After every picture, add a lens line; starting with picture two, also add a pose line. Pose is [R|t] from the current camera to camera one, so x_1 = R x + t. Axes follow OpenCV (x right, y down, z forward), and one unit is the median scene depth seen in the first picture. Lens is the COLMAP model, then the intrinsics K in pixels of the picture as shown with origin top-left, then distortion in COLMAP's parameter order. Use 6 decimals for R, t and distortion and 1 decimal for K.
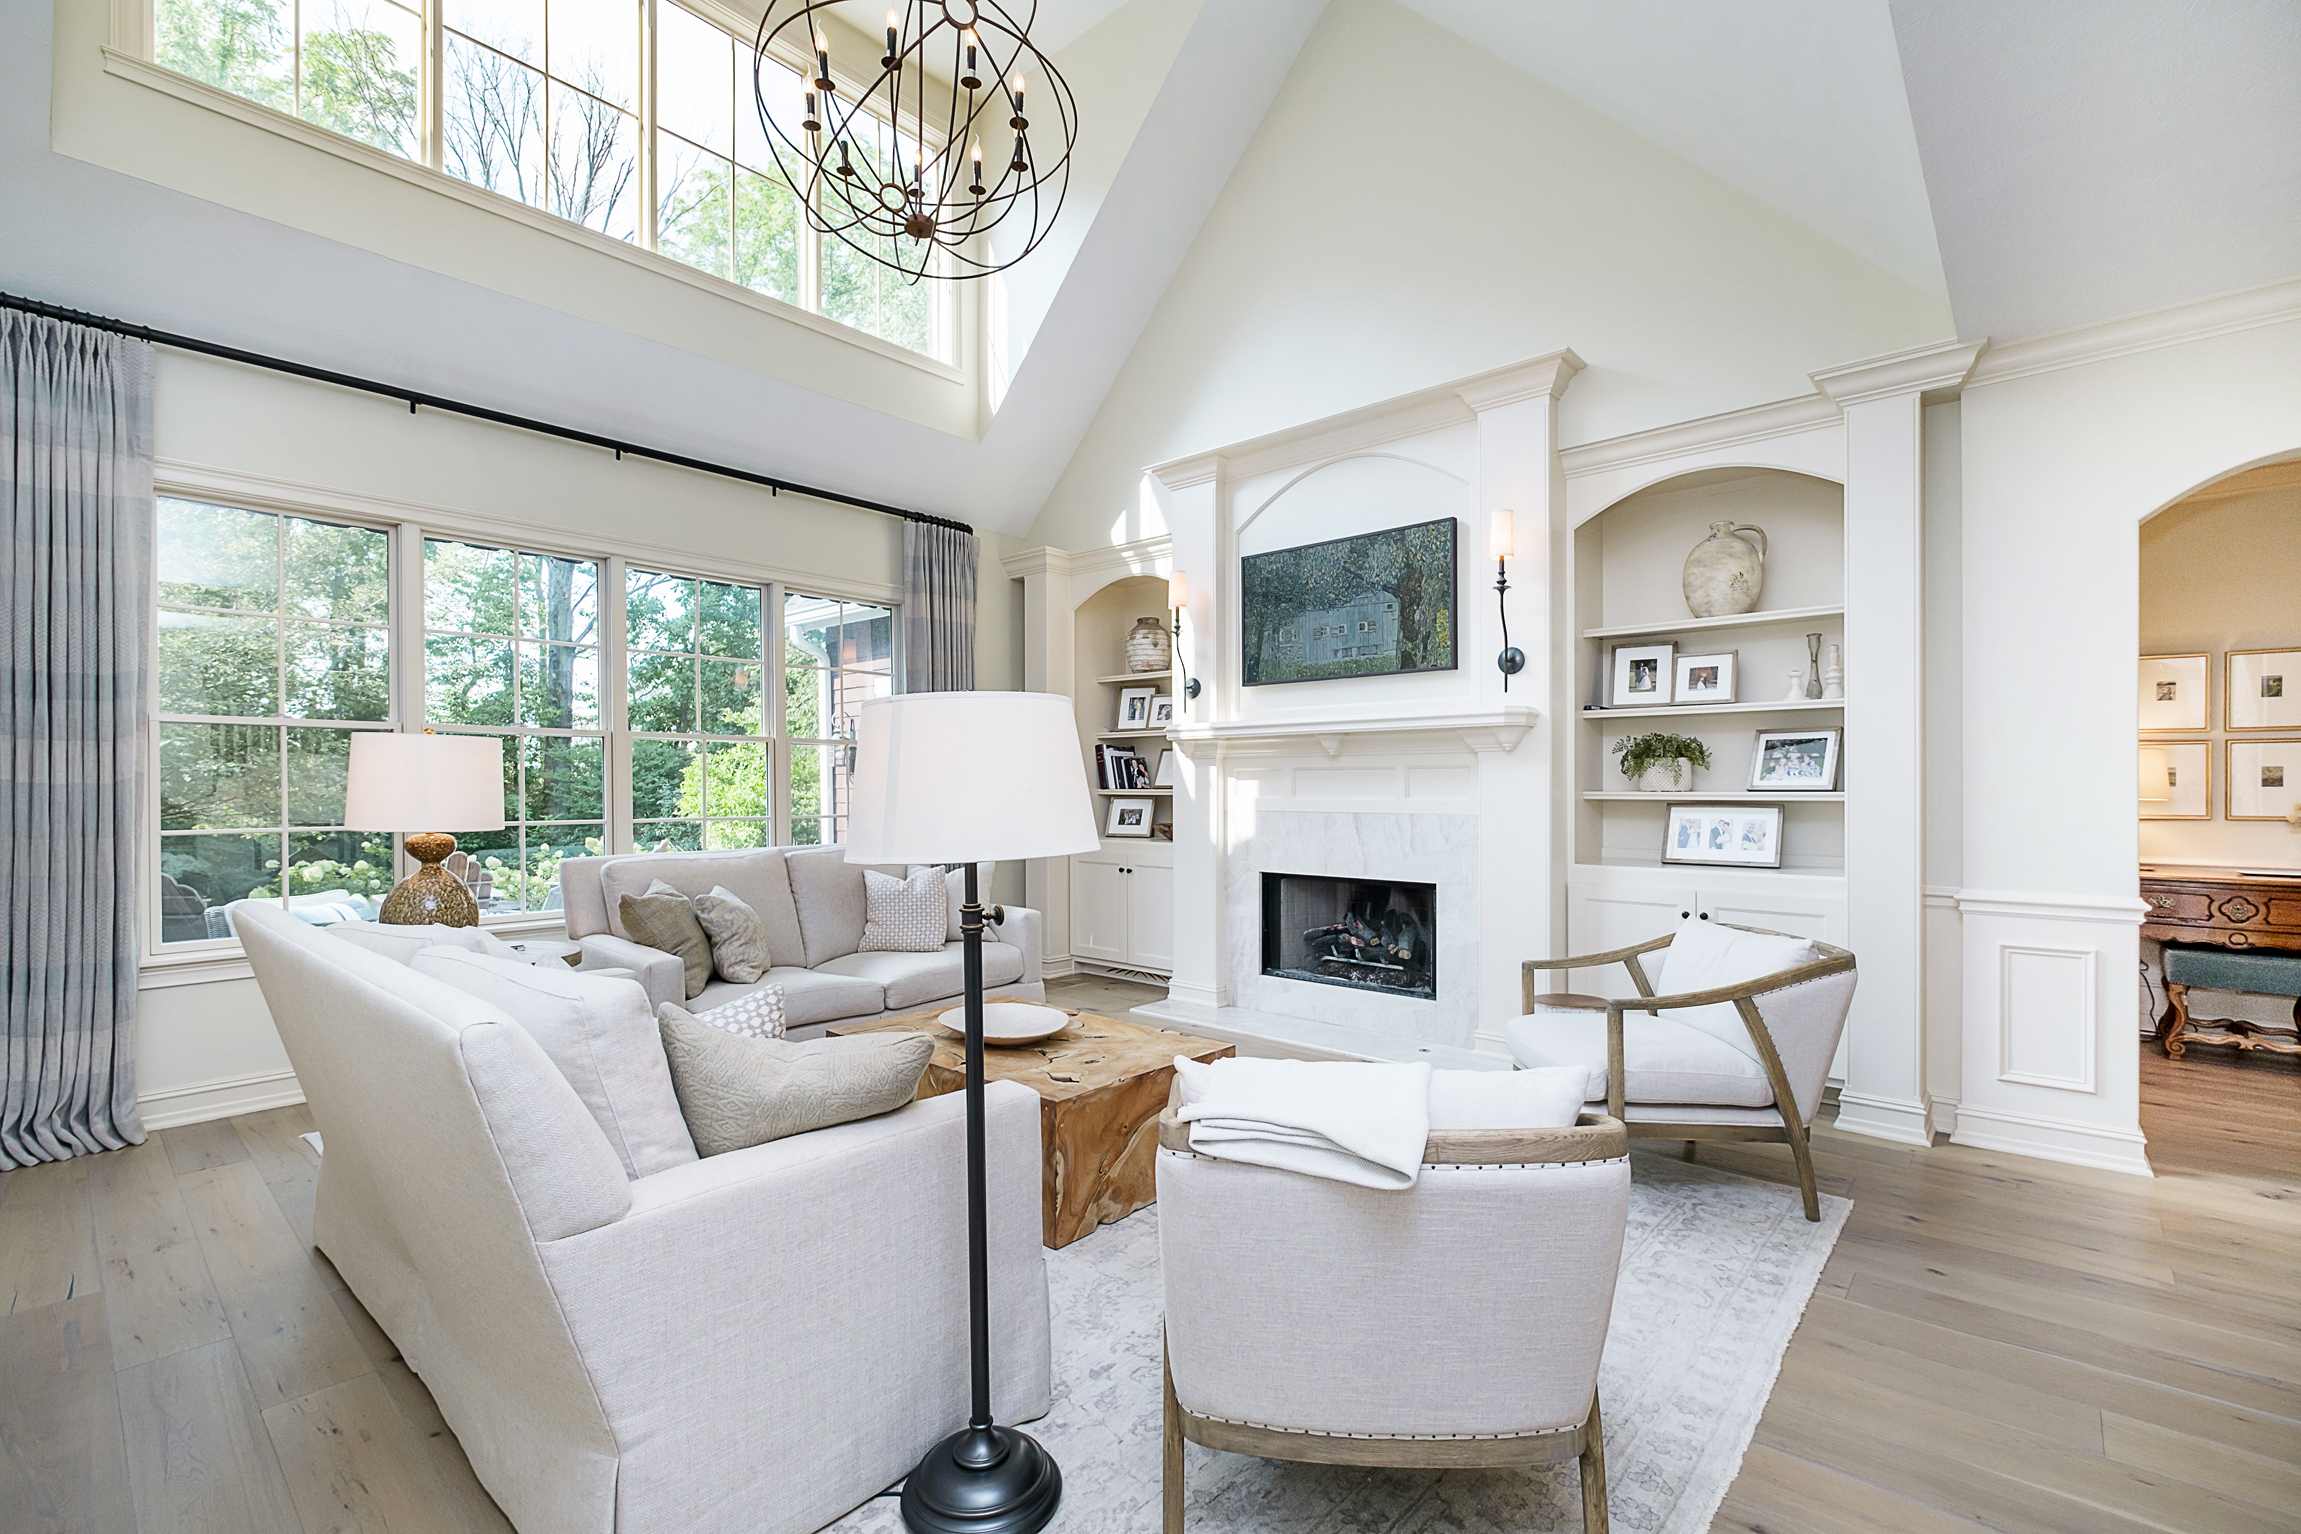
lens RADIAL K [[1012.3, 0, 1150.5], [0, 1012.3, 767.0], [0, 0, 1]] dist [0.001881, 0.000109]
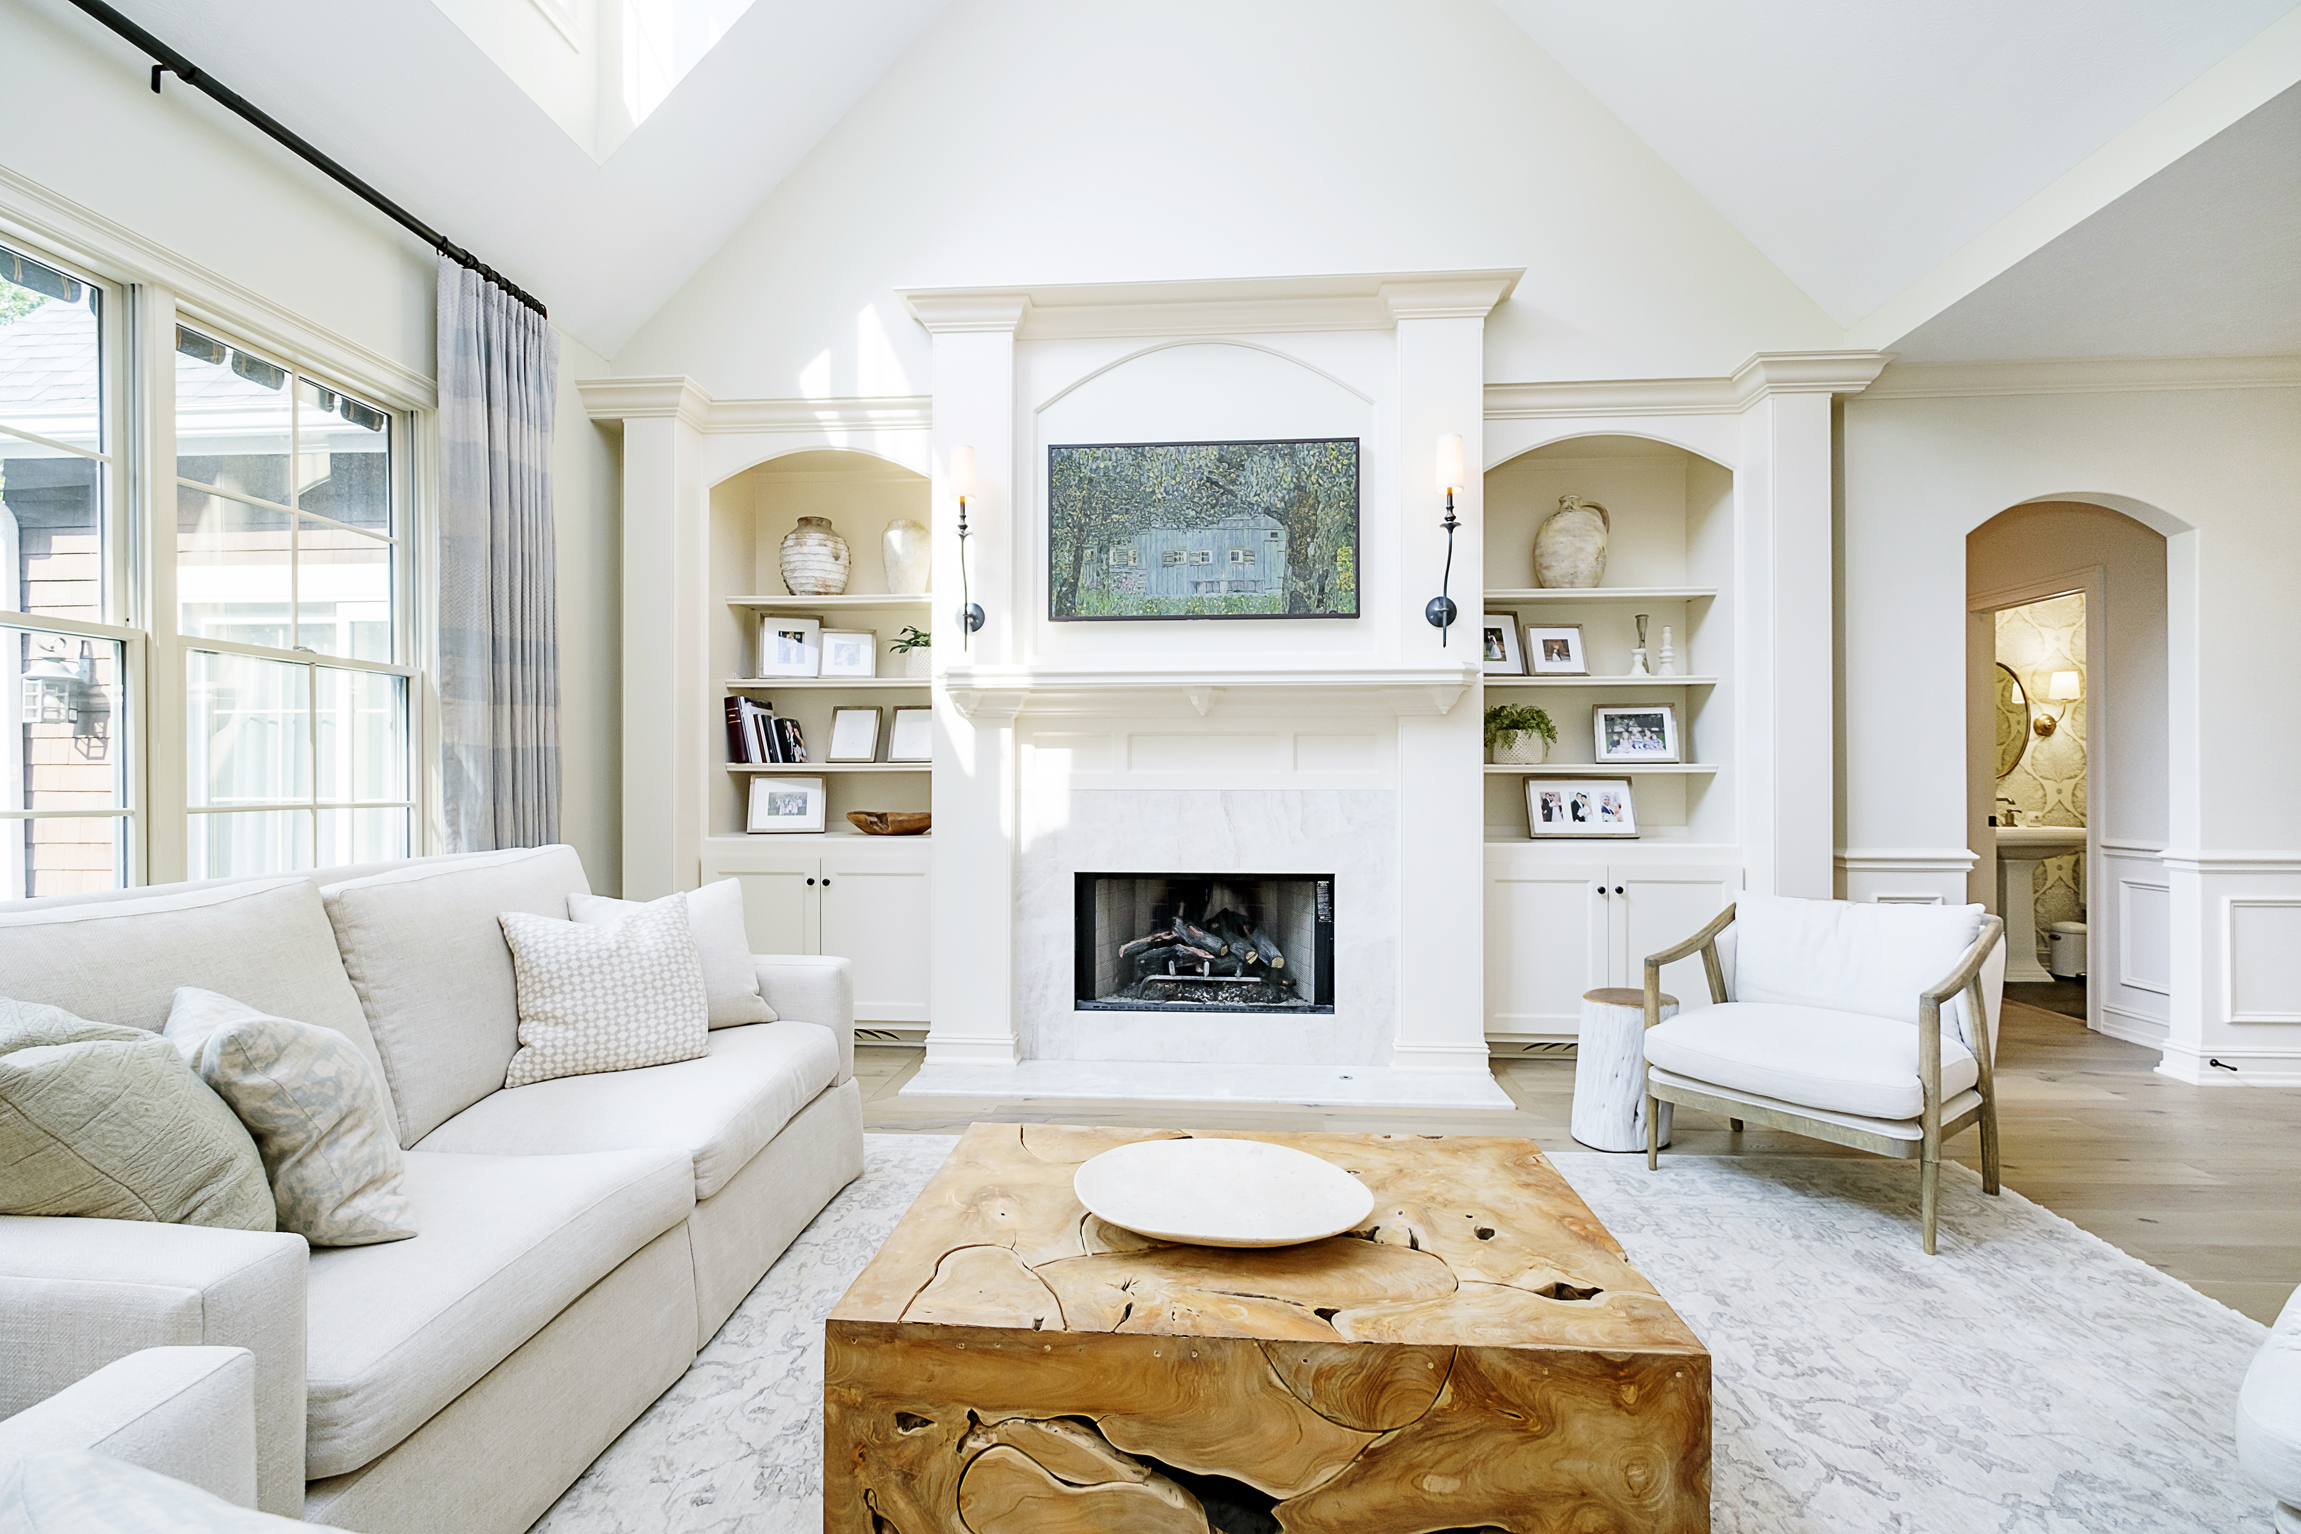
lens RADIAL K [[994.8, 0, 1150.5], [0, 994.8, 767.0], [0, 0, 1]] dist [-0.003164, 0.000012]
pose [[0.787420, 0.008425, 0.616359, -0.318620], [-0.013253, 0.999907, 0.003264, 0.024947], [-0.616274, -0.010739, 0.787459, 0.417265]]
